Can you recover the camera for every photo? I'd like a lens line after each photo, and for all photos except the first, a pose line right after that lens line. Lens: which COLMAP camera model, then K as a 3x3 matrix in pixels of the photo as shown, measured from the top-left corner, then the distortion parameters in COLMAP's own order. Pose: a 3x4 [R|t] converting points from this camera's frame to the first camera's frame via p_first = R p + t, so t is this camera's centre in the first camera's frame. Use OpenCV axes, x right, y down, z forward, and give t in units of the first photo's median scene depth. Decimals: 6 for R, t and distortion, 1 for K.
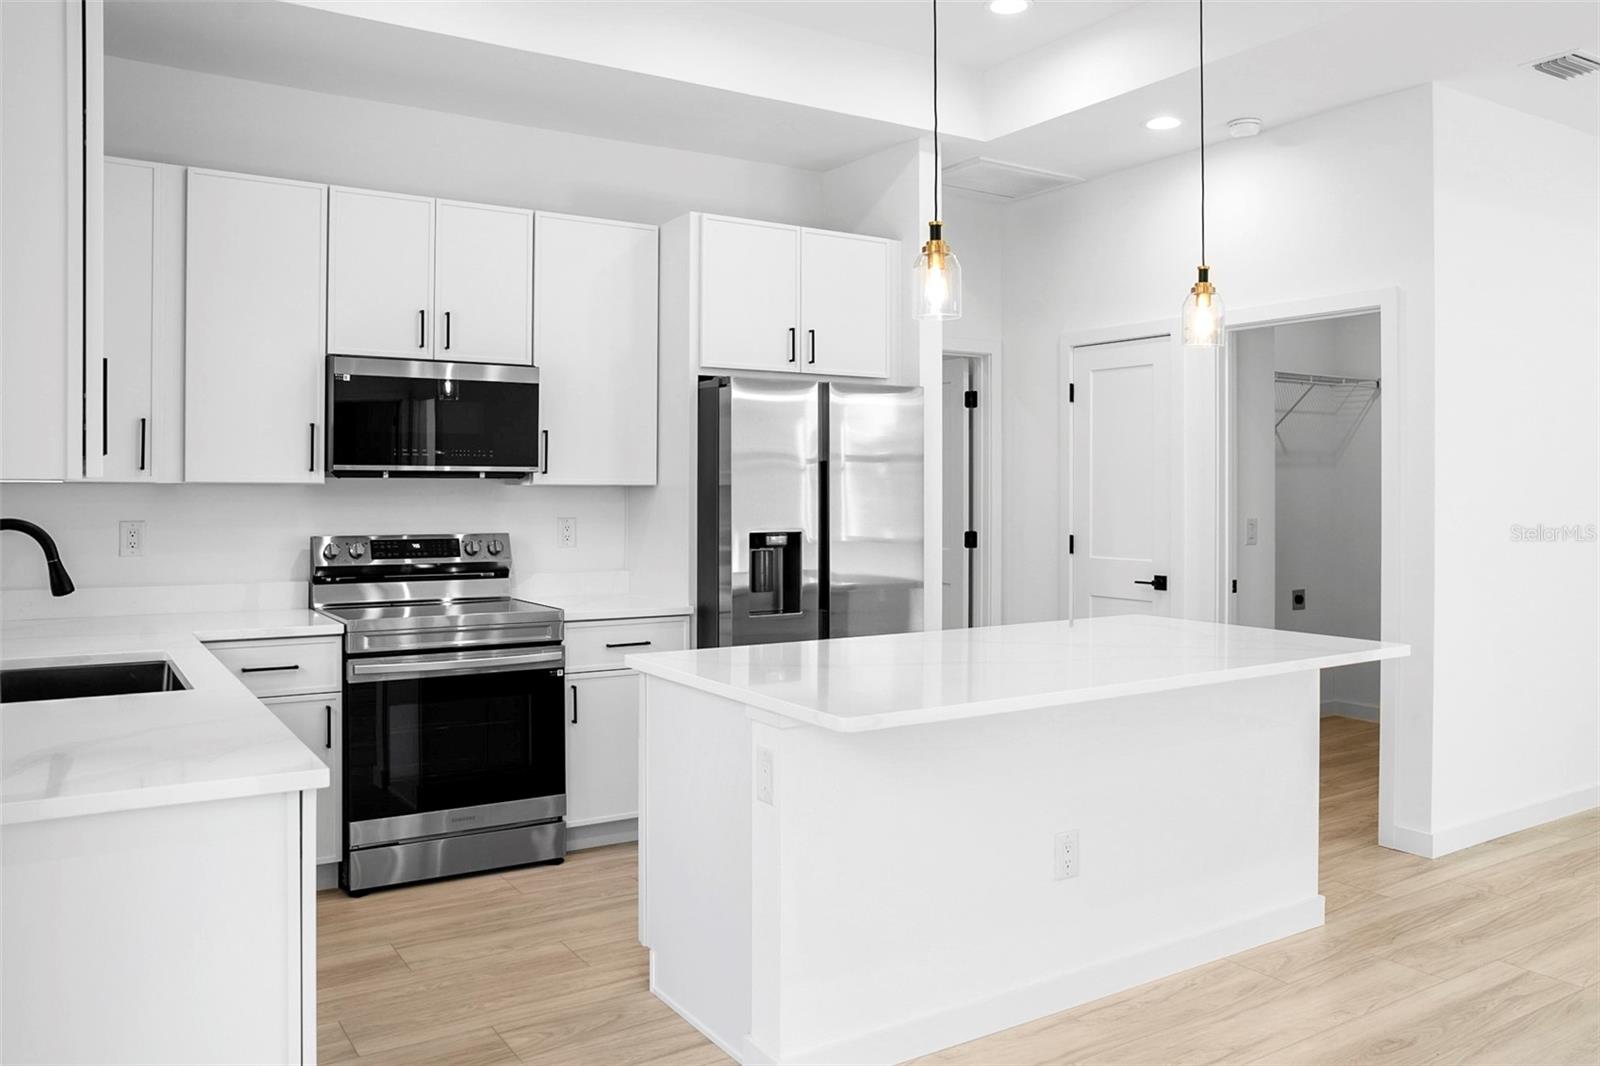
lens RADIAL K [[1219.4, 0, 810.1], [0, 1219.4, 475.8], [0, 0, 1]] dist [-0.079788, 0.020745]
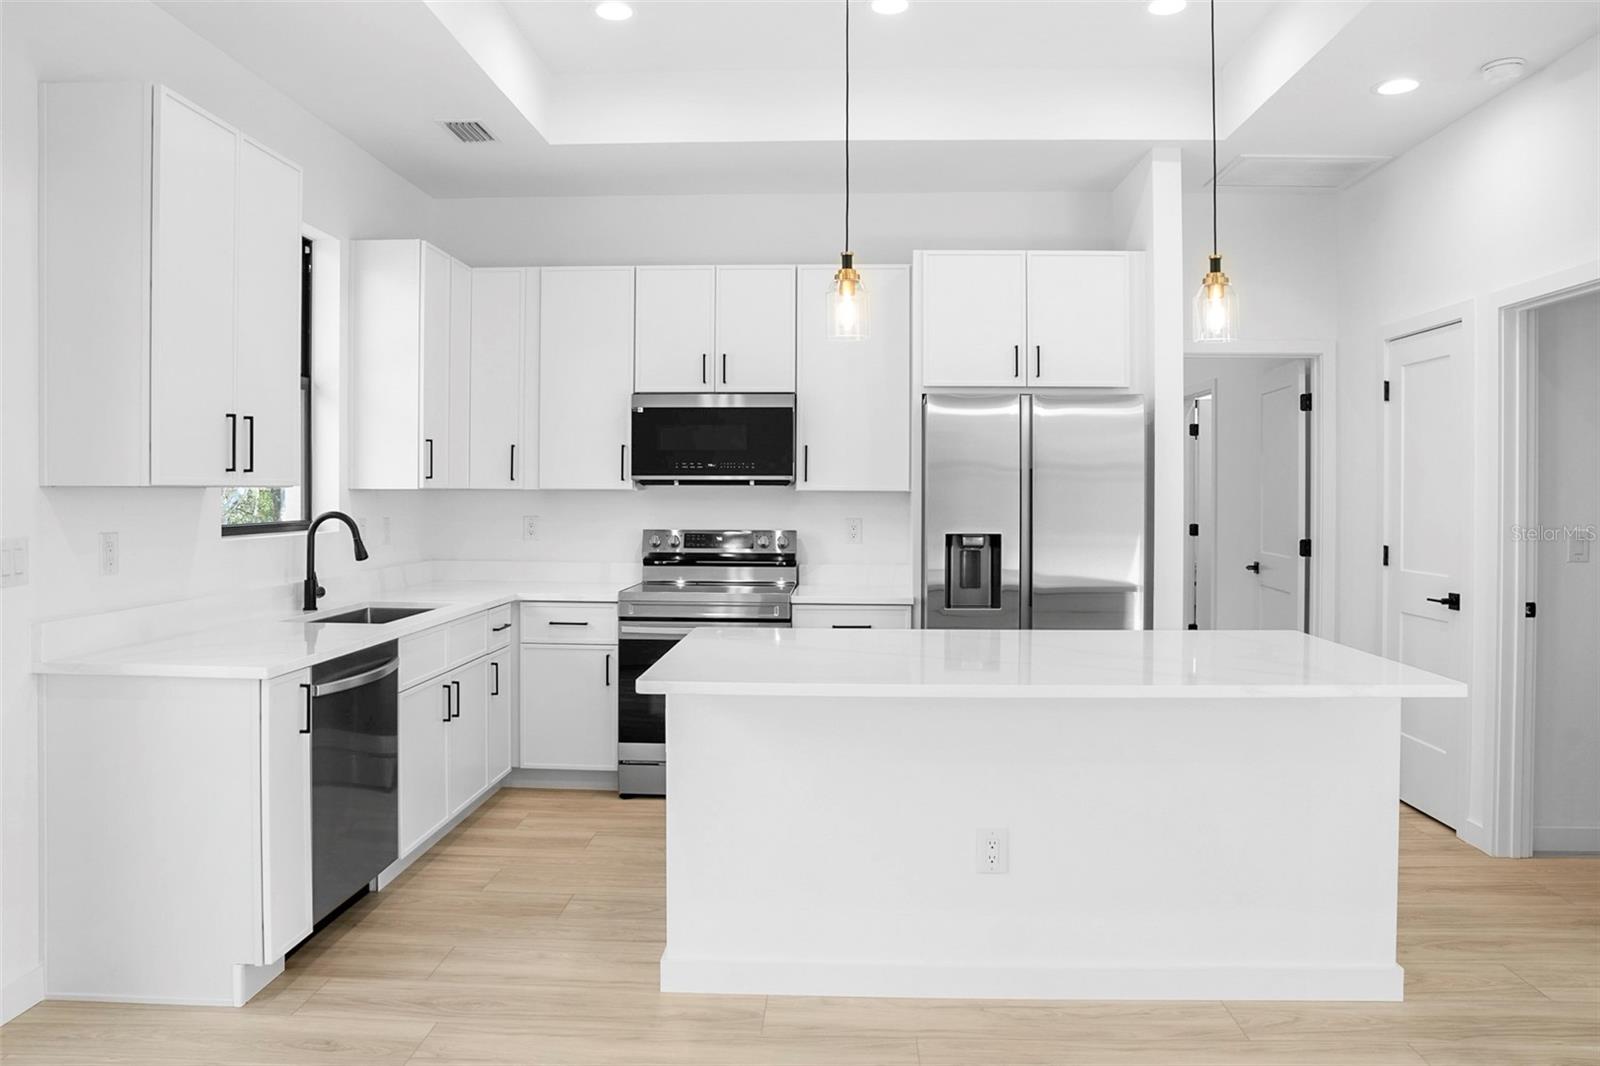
lens RADIAL K [[1112.9, 0, 788.5], [0, 1112.9, 479.5], [0, 0, 1]] dist [-0.077374, 0.027759]
pose [[0.814067, -0.006330, -0.580737, 0.427037], [0.003012, 0.999973, -0.006677, 0.003672], [0.580763, 0.003686, 0.814064, 0.090875]]
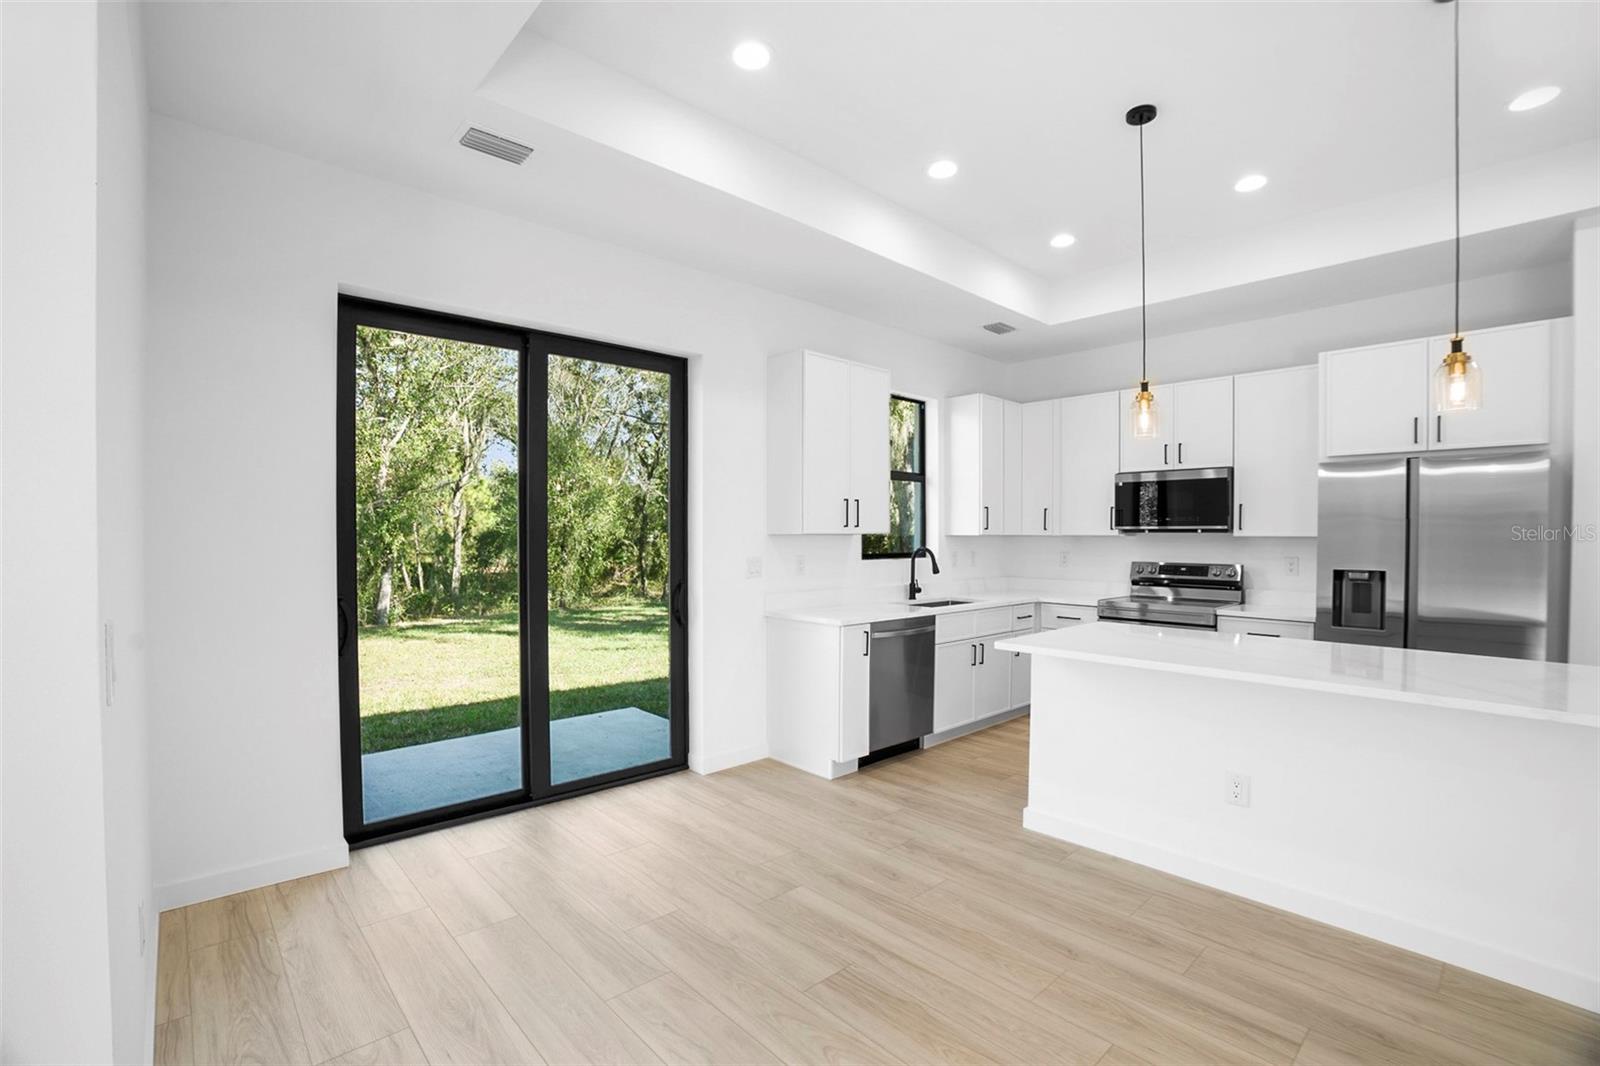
lens RADIAL K [[717.1, 0, 798.4], [0, 717.1, 536.5], [0, 0, 1]] dist [-0.026568, 0.004632]
pose [[0.182533, -0.000361, -0.983200, 0.663560], [0.004509, 0.999990, 0.000470, 0.004601], [0.983189, -0.004519, 0.182533, 0.221197]]
